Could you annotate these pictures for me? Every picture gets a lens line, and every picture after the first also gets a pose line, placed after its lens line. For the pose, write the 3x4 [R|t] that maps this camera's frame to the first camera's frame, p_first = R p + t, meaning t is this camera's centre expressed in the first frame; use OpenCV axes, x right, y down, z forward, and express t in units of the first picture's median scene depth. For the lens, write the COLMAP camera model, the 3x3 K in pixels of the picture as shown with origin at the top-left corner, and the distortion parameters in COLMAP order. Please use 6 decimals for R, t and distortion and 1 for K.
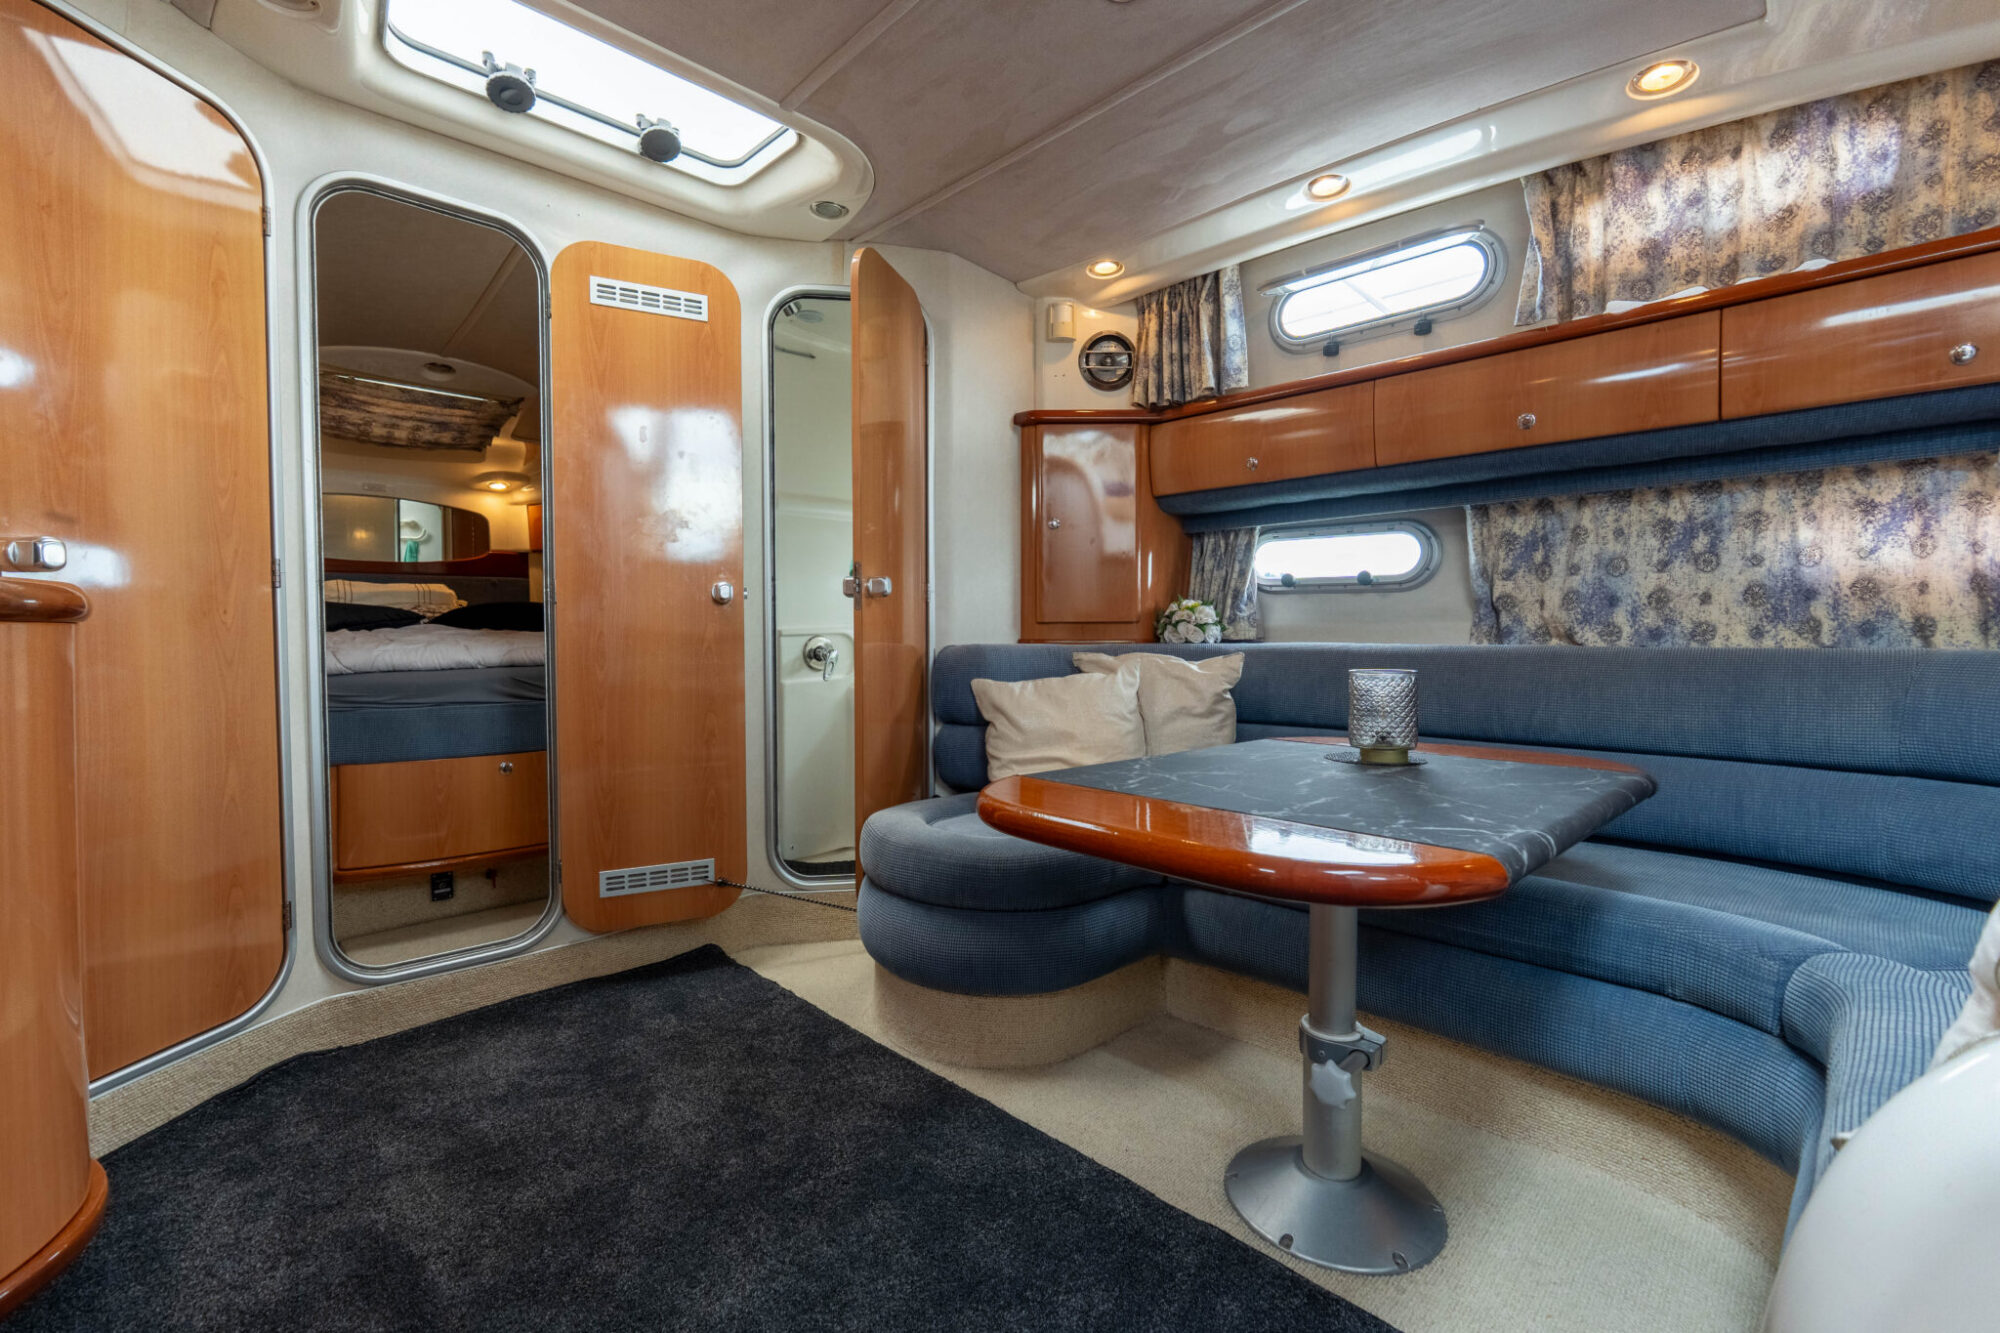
lens RADIAL K [[841.6, 0, 998.9], [0, 841.6, 661.6], [0, 0, 1]] dist [-0.004571, -0.000174]
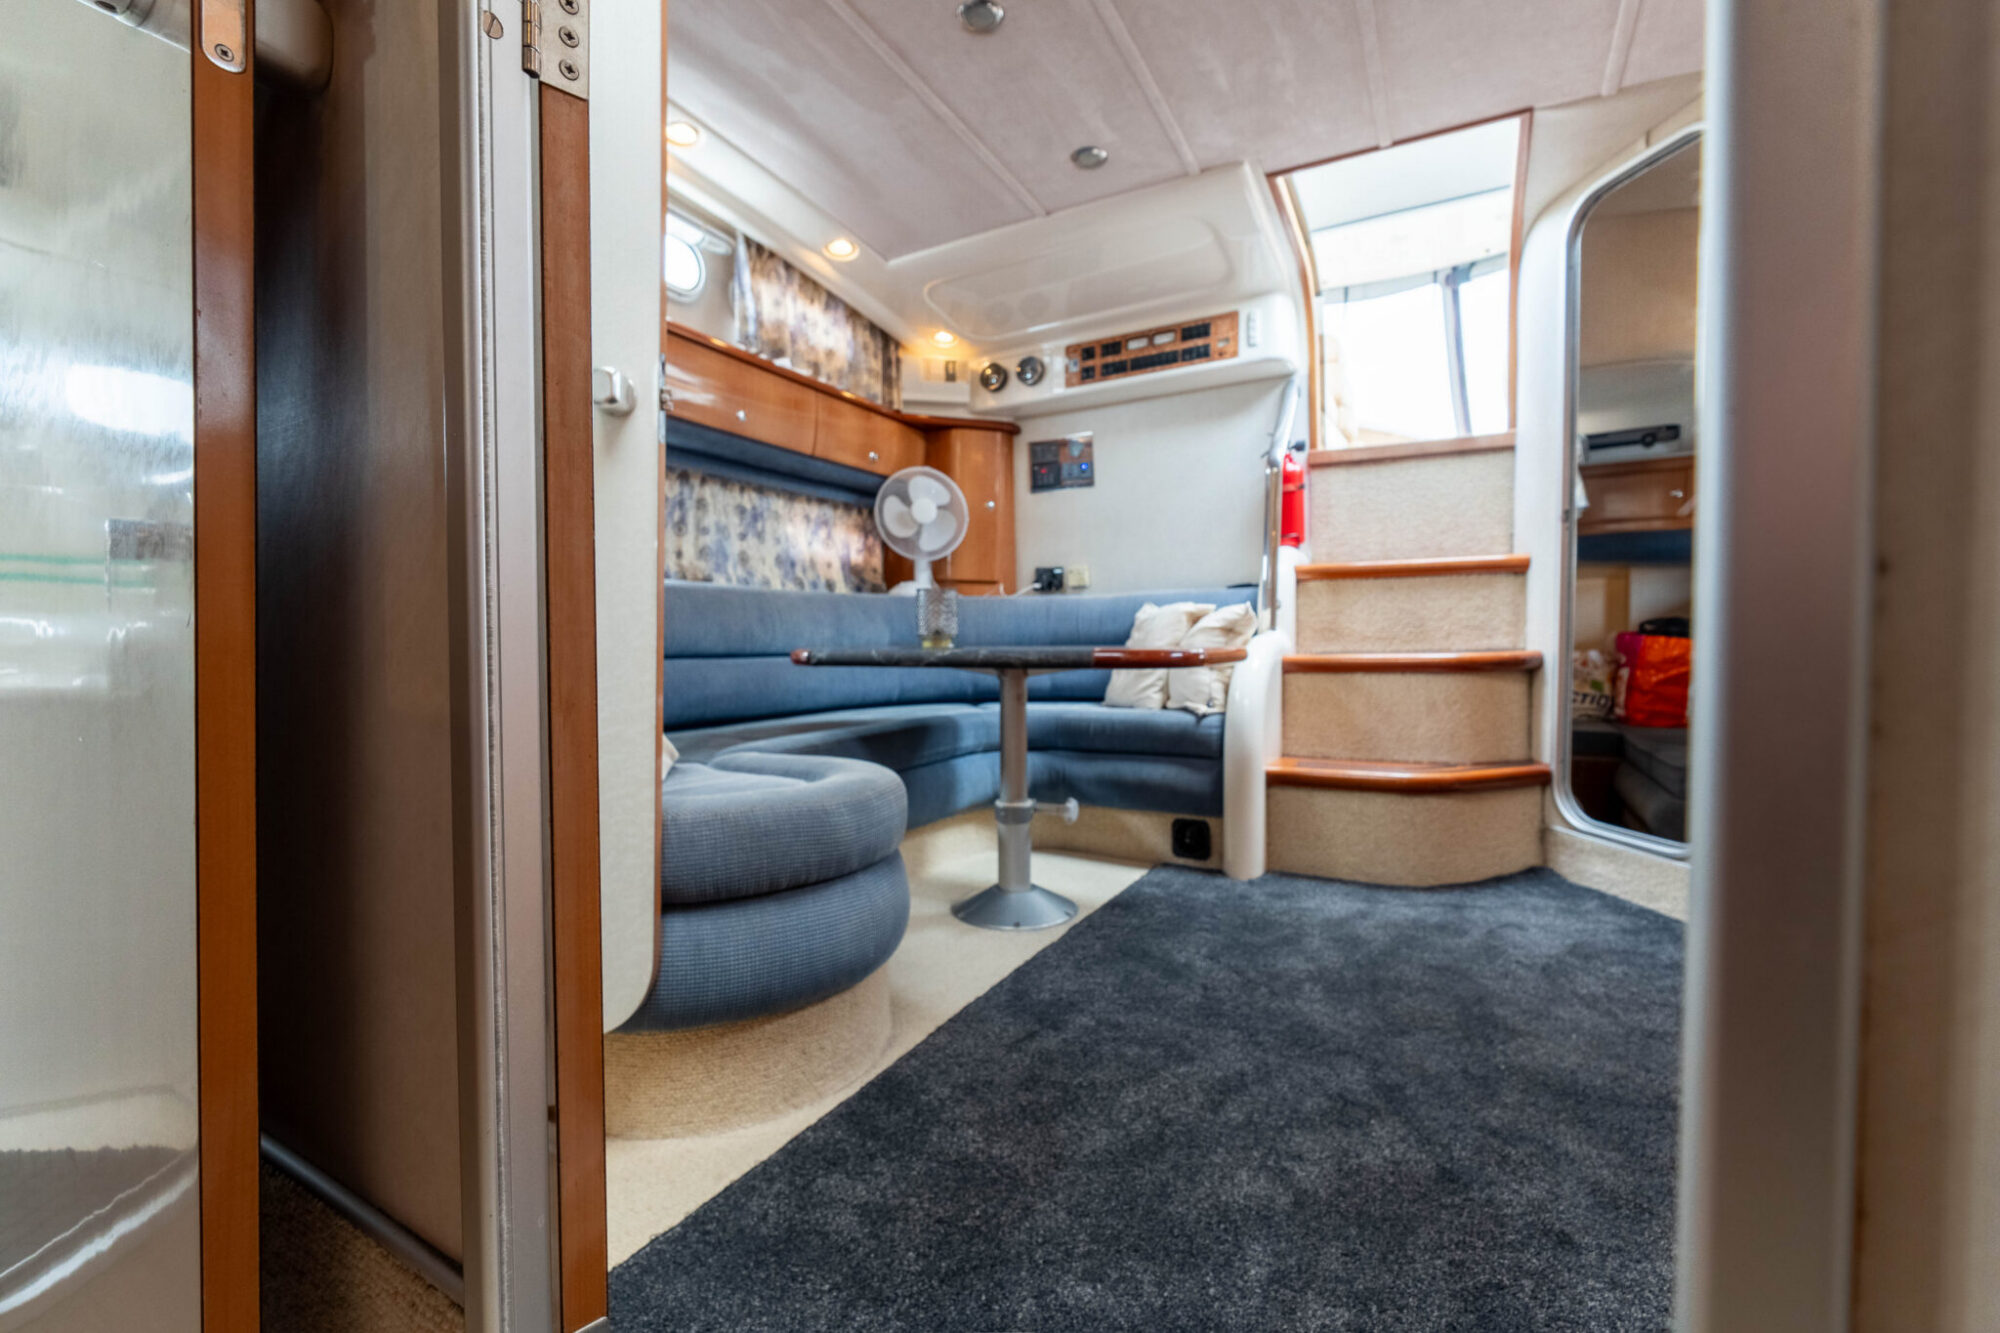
lens RADIAL K [[840.5, 0, 997.0], [0, 840.5, 660.9], [0, 0, 1]] dist [-0.002857, -0.000317]
pose [[-0.272060, -0.024961, 0.961956, -0.655388], [0.029524, 0.998976, 0.034271, 0.058083], [-0.961827, 0.037725, -0.271045, 0.828413]]
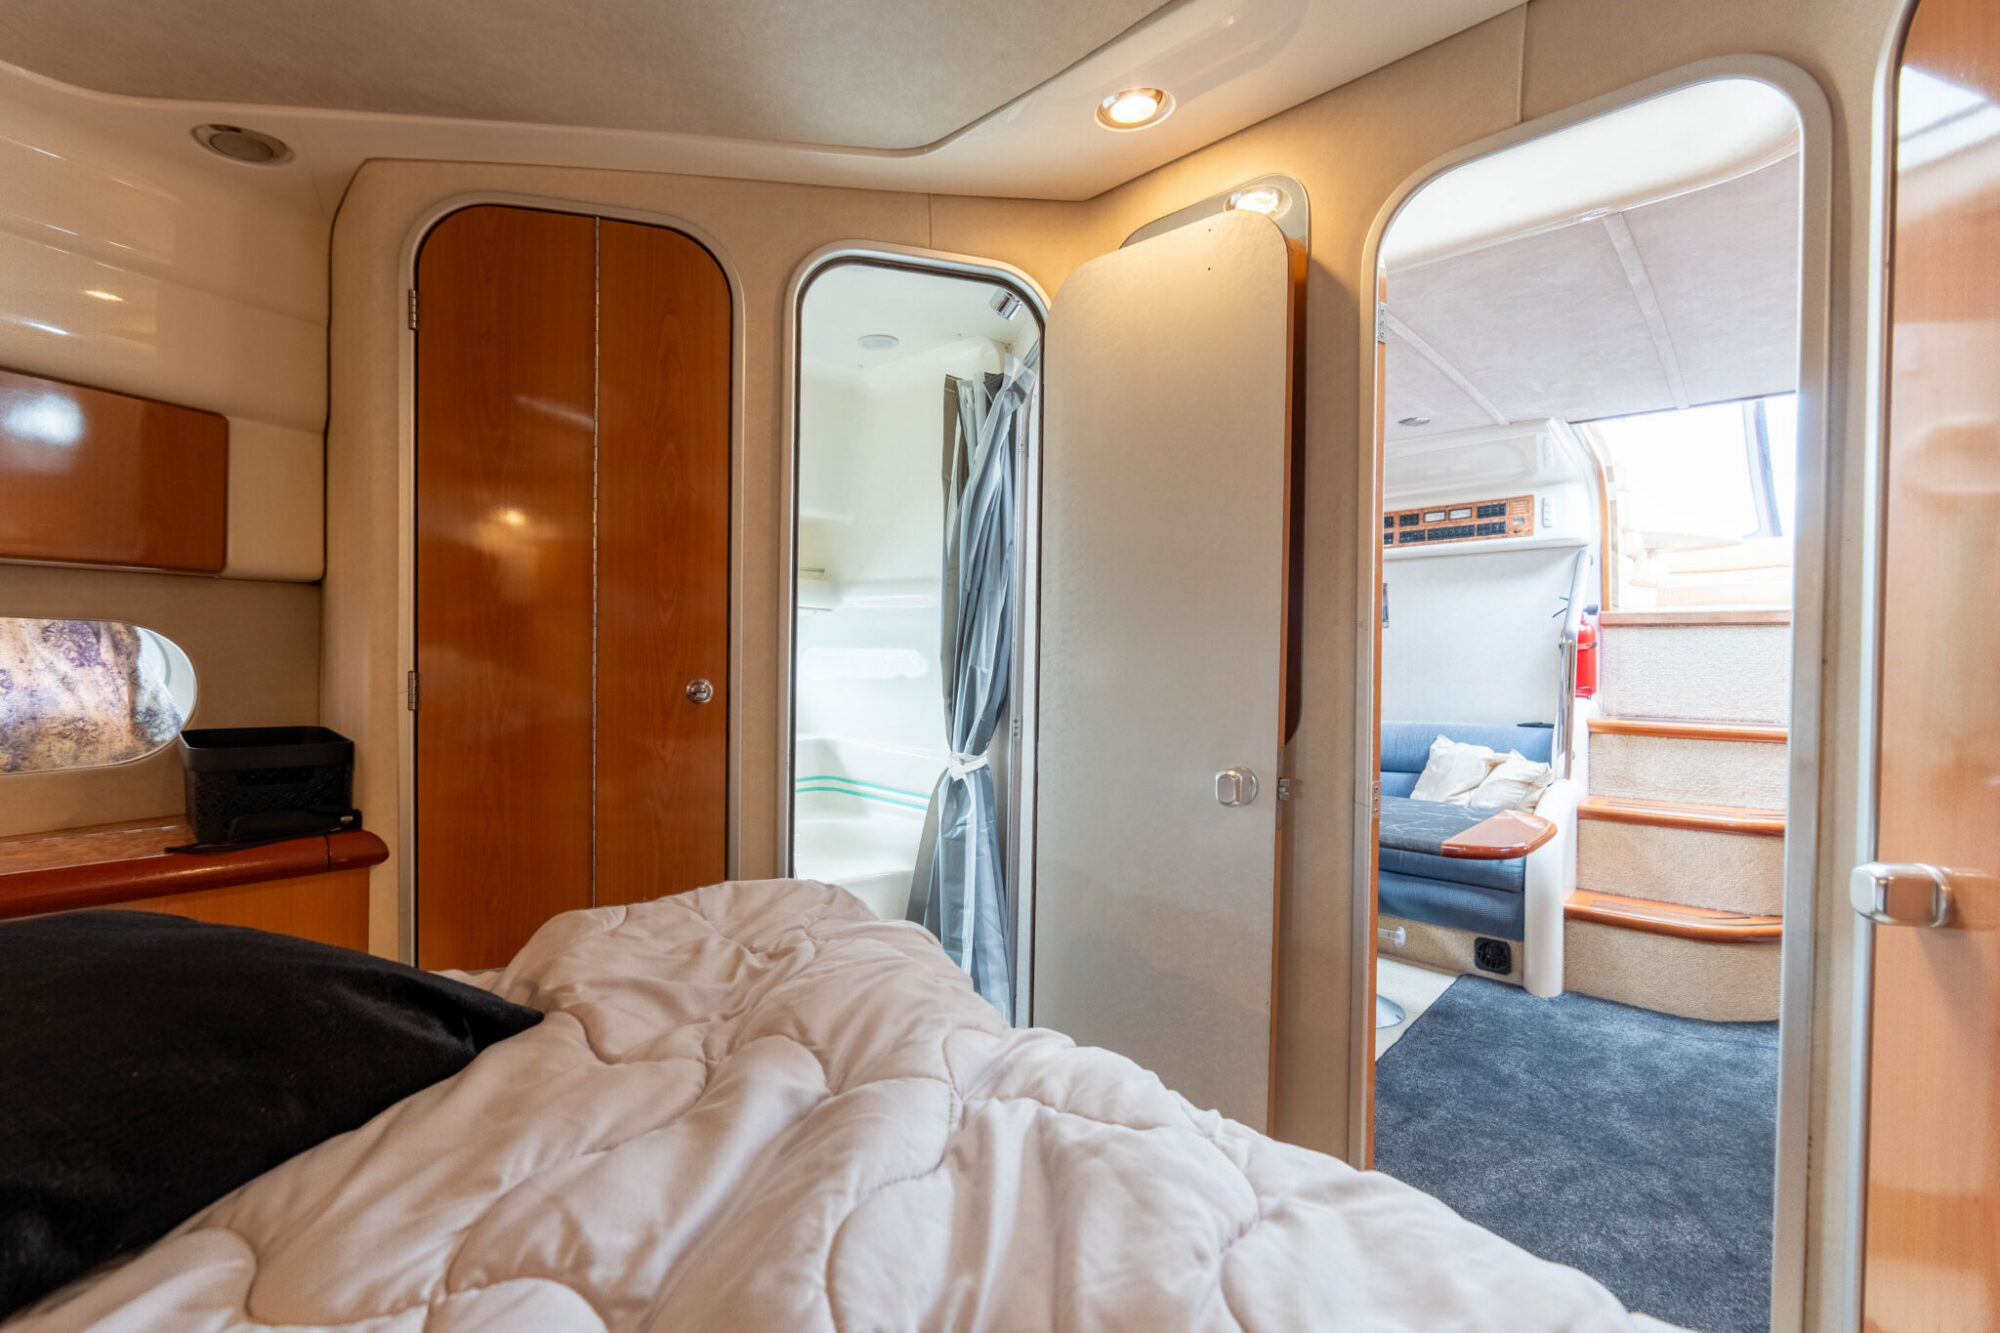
lens RADIAL K [[841.6, 0, 998.9], [0, 841.6, 661.6], [0, 0, 1]] dist [-0.004571, -0.000174]
pose [[-0.037459, -0.016921, 0.999155, -0.962121], [0.025845, 0.999506, 0.017896, -0.170939], [-0.998964, 0.026493, -0.037003, 1.110513]]
